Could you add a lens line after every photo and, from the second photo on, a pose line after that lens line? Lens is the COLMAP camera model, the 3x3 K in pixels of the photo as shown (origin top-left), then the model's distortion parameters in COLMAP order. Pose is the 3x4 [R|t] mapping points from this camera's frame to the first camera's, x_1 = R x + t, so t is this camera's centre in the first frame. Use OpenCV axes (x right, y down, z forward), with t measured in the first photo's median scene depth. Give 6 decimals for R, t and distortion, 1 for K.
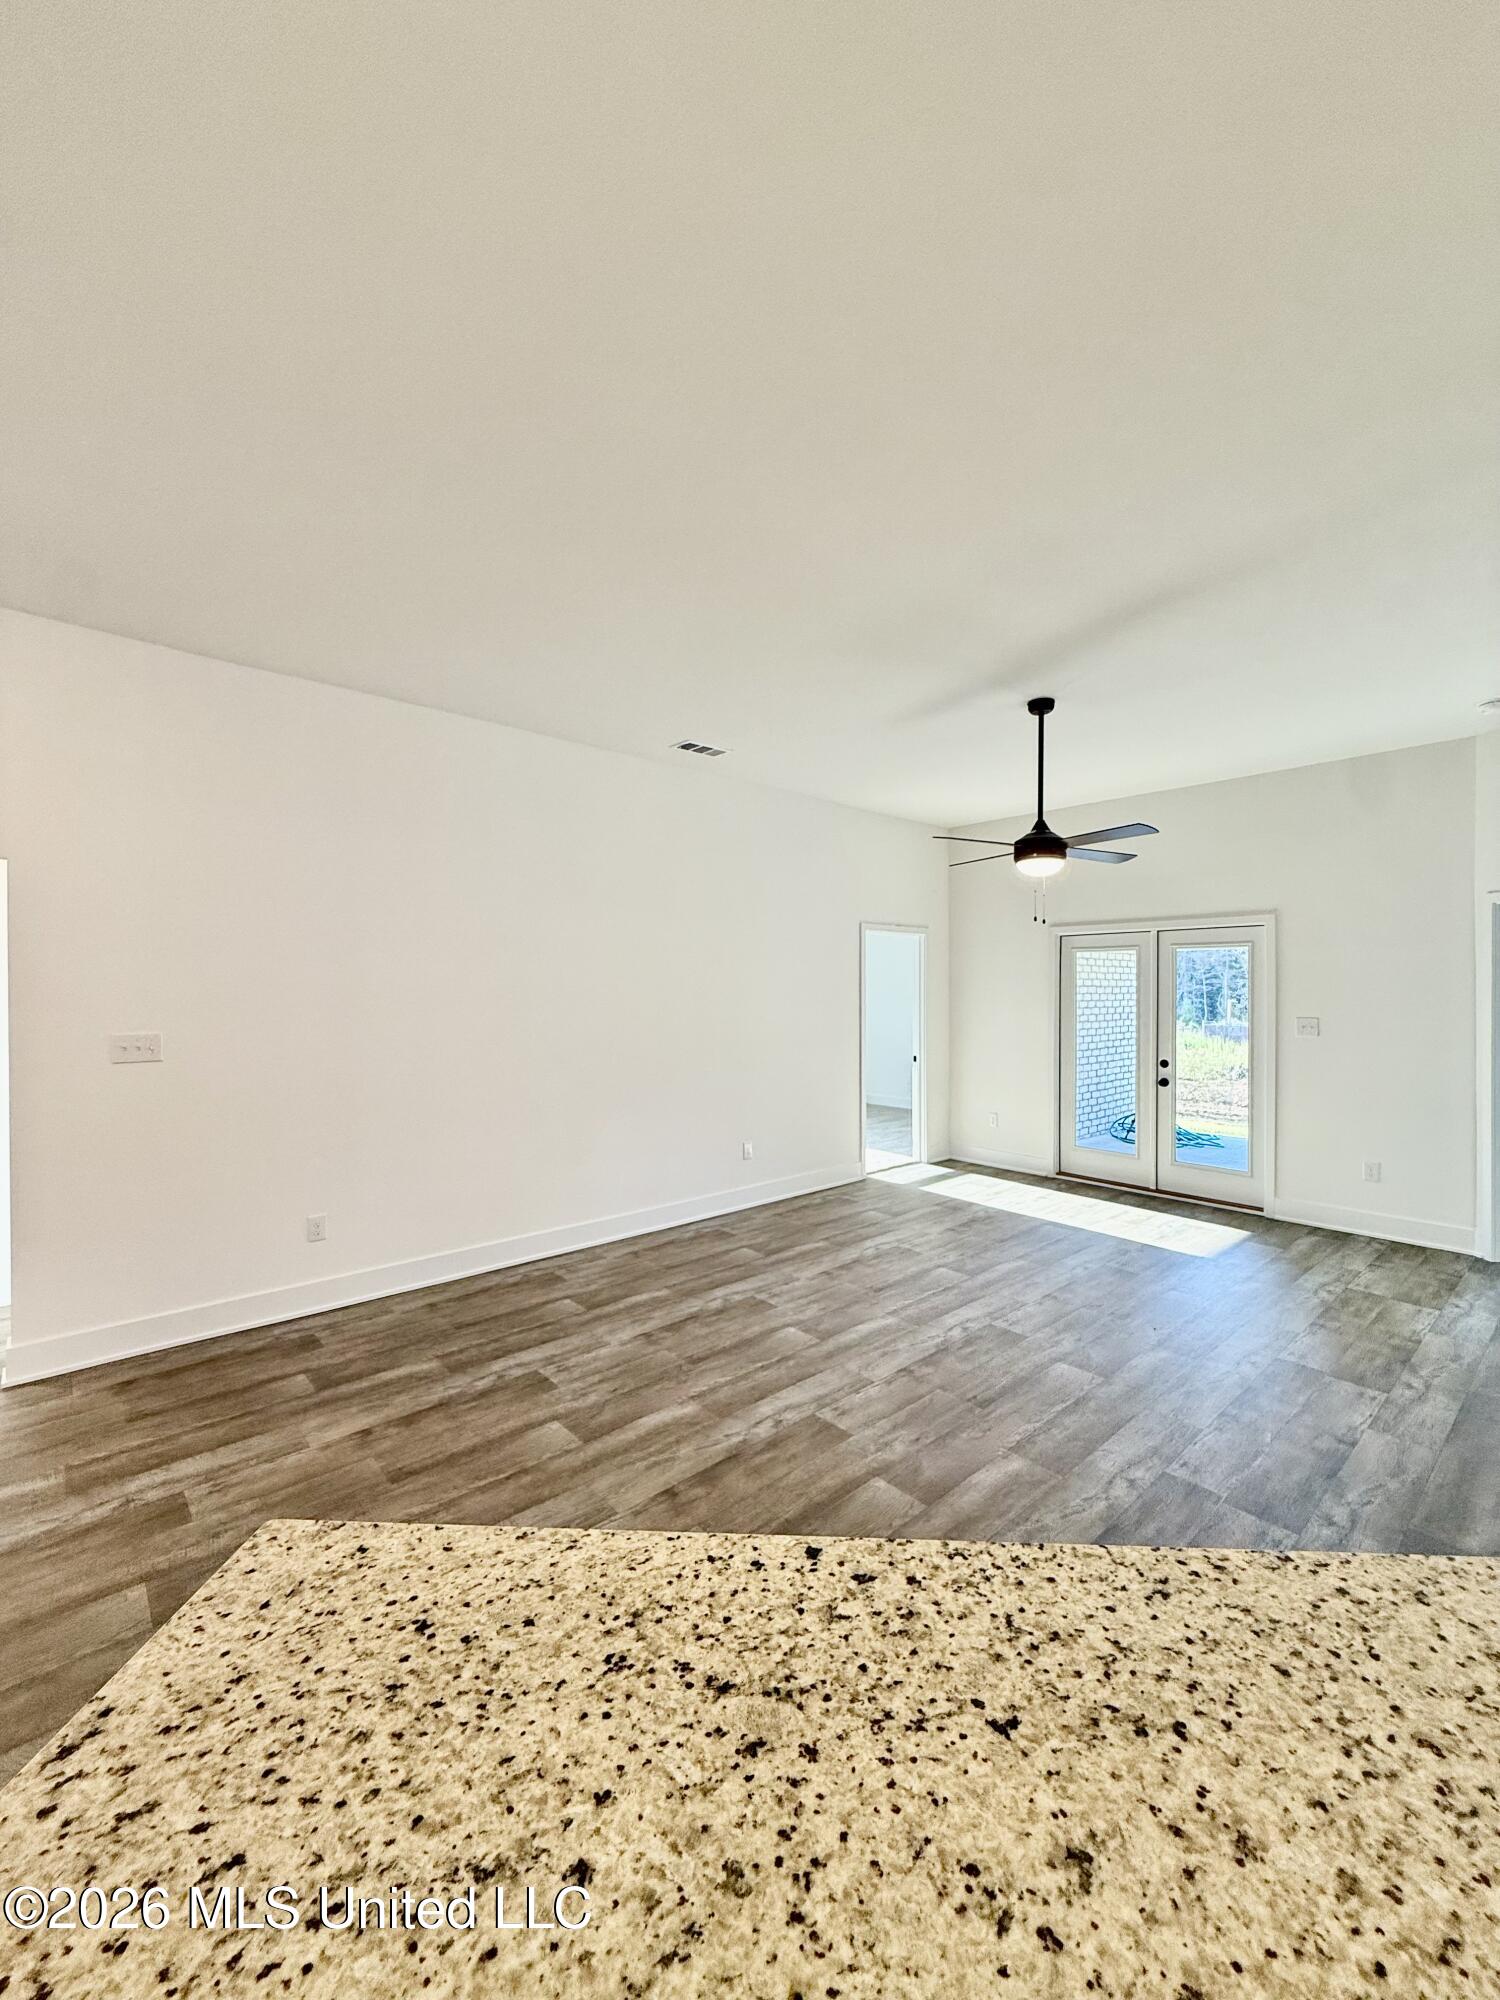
lens RADIAL K [[796.9, 0, 748.4], [0, 796.9, 994.6], [0, 0, 1]] dist [-0.000022, 0.000091]
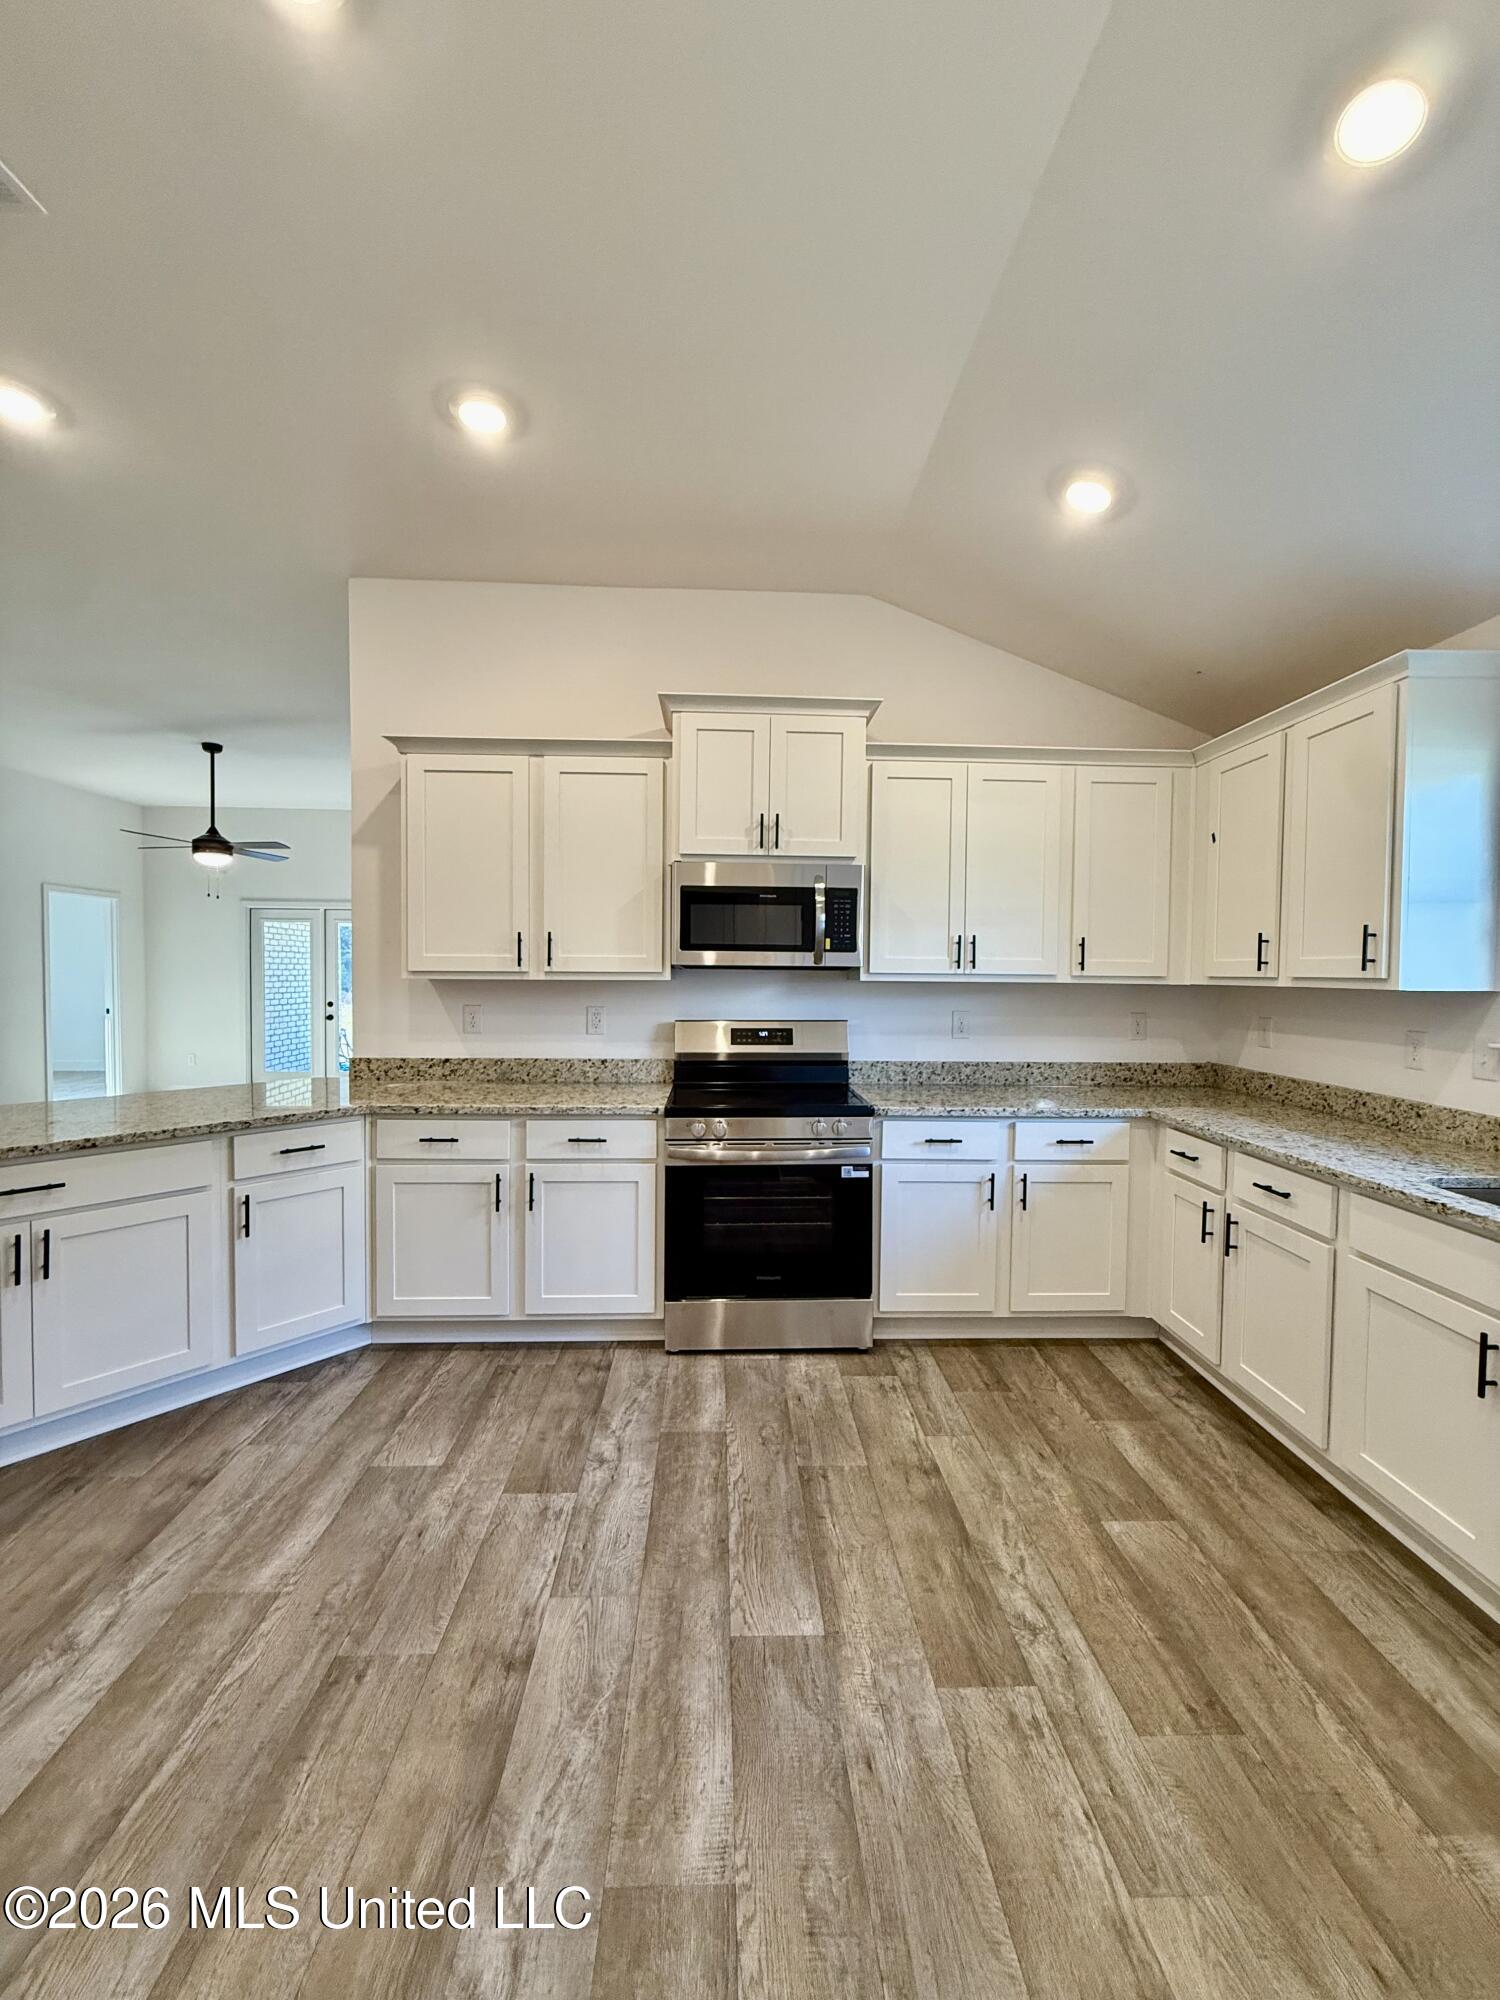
lens RADIAL K [[796.9, 0, 748.4], [0, 796.9, 994.6], [0, 0, 1]] dist [-0.000022, 0.000091]
pose [[0.635488, -0.017369, 0.771916, -0.764854], [-0.004168, 0.999655, 0.025924, 0.245831], [-0.772100, -0.019691, 0.635196, -3.748442]]
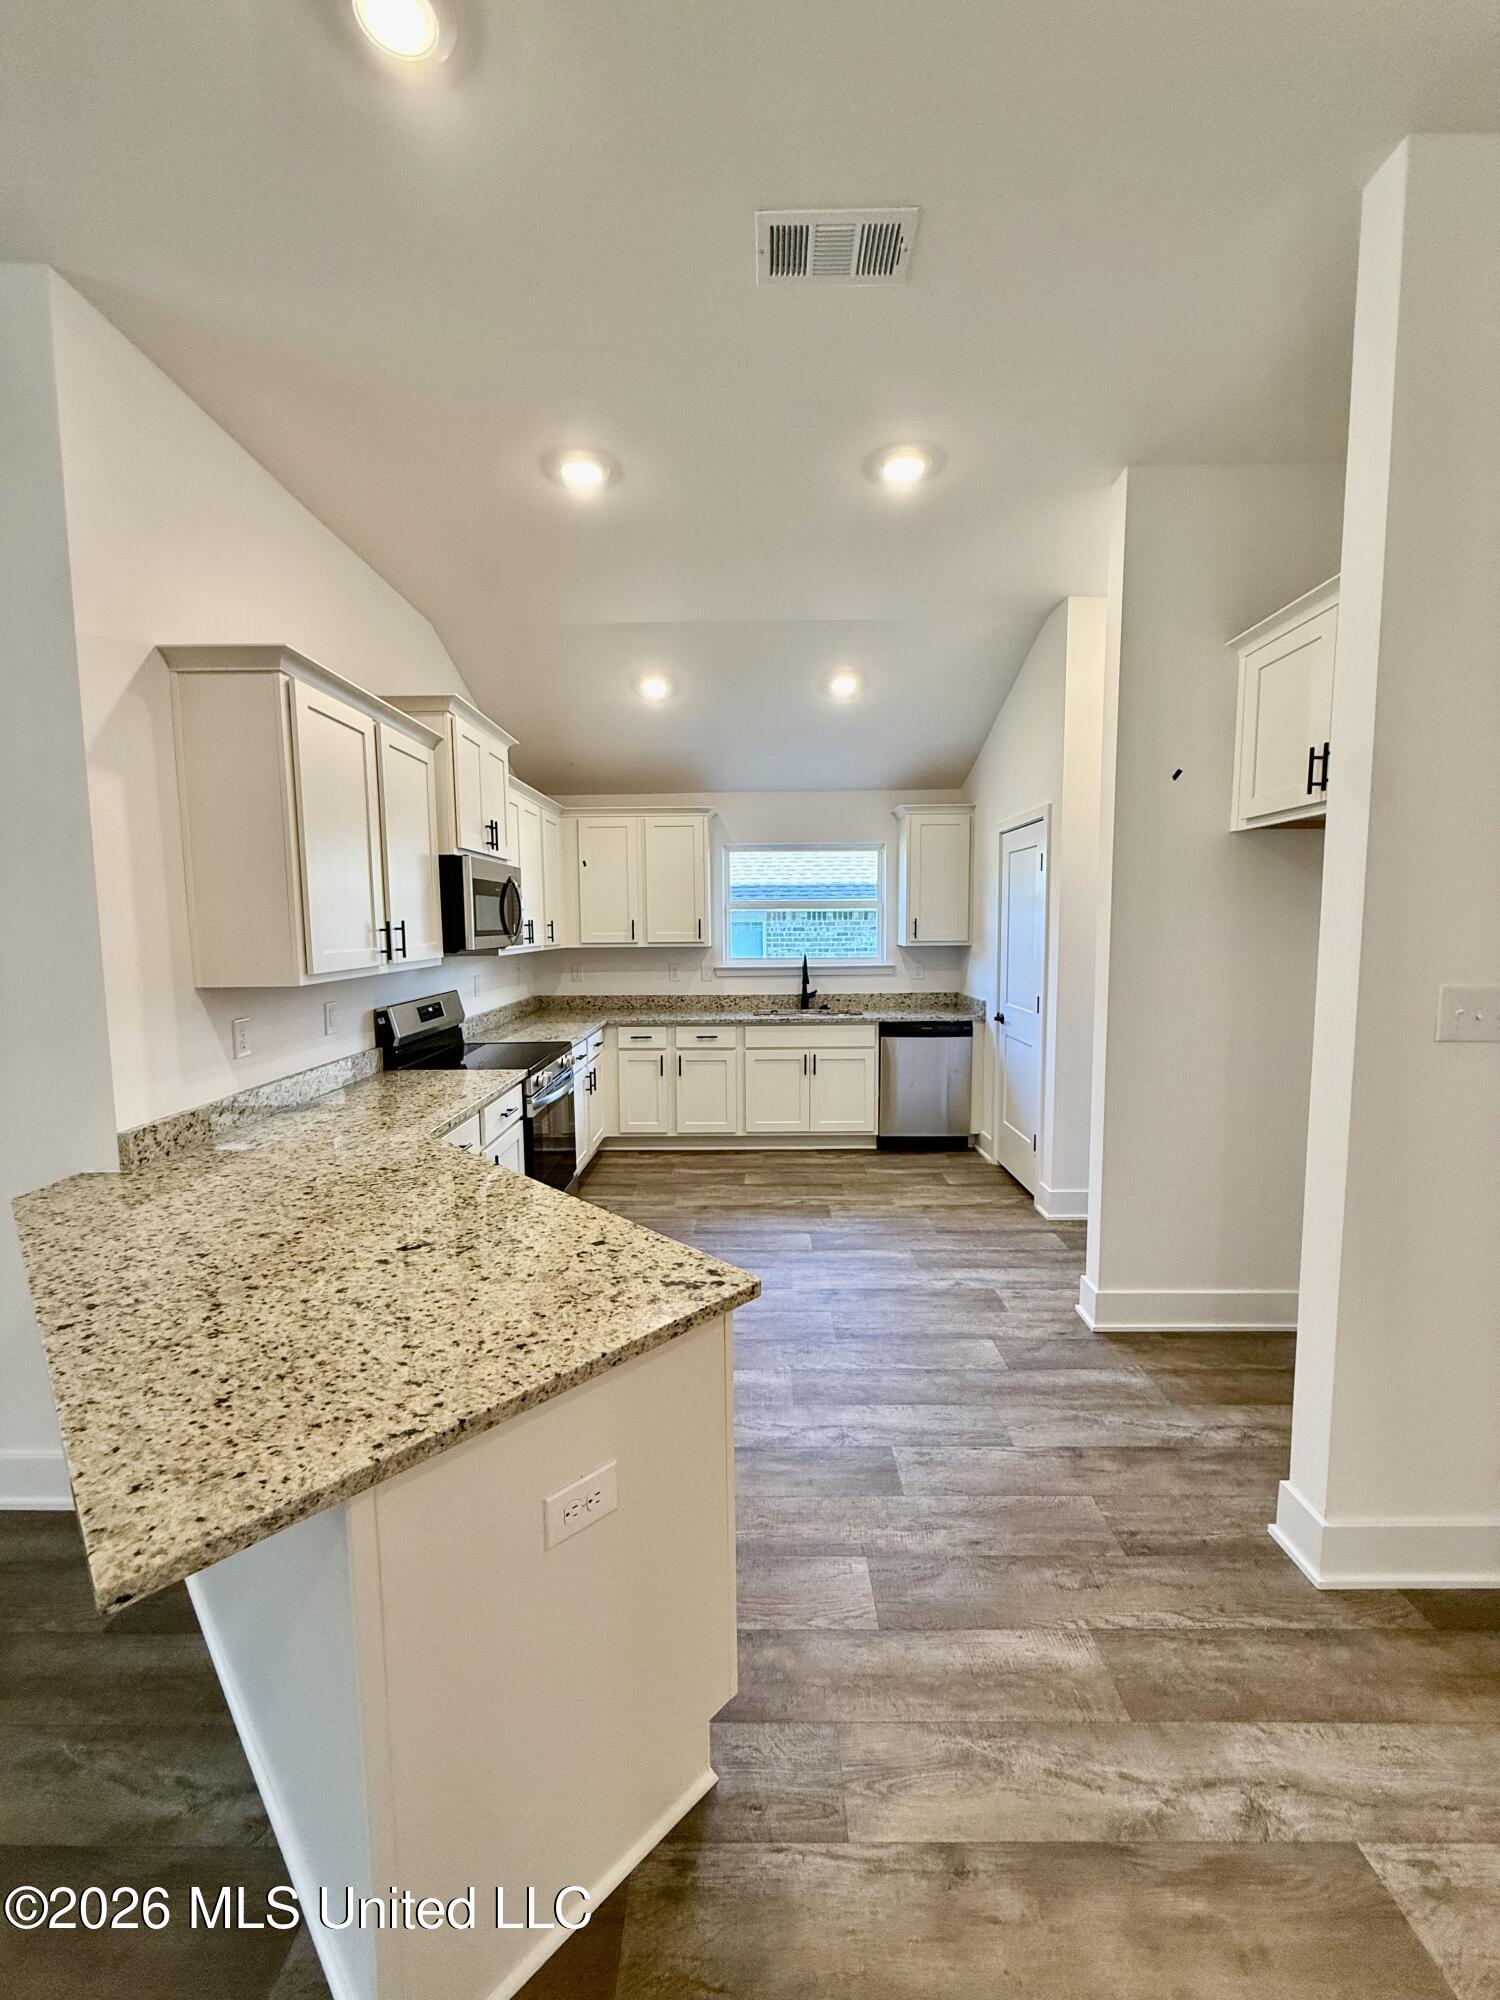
lens RADIAL K [[795.0, 0, 748.1], [0, 795.0, 994.6], [0, 0, 1]] dist [0.000318, -0.000163]
pose [[-0.739991, -0.055908, 0.670289, -2.037447], [0.012108, 0.995271, 0.096382, 0.035819], [-0.672508, 0.079438, -0.735815, 1.452050]]
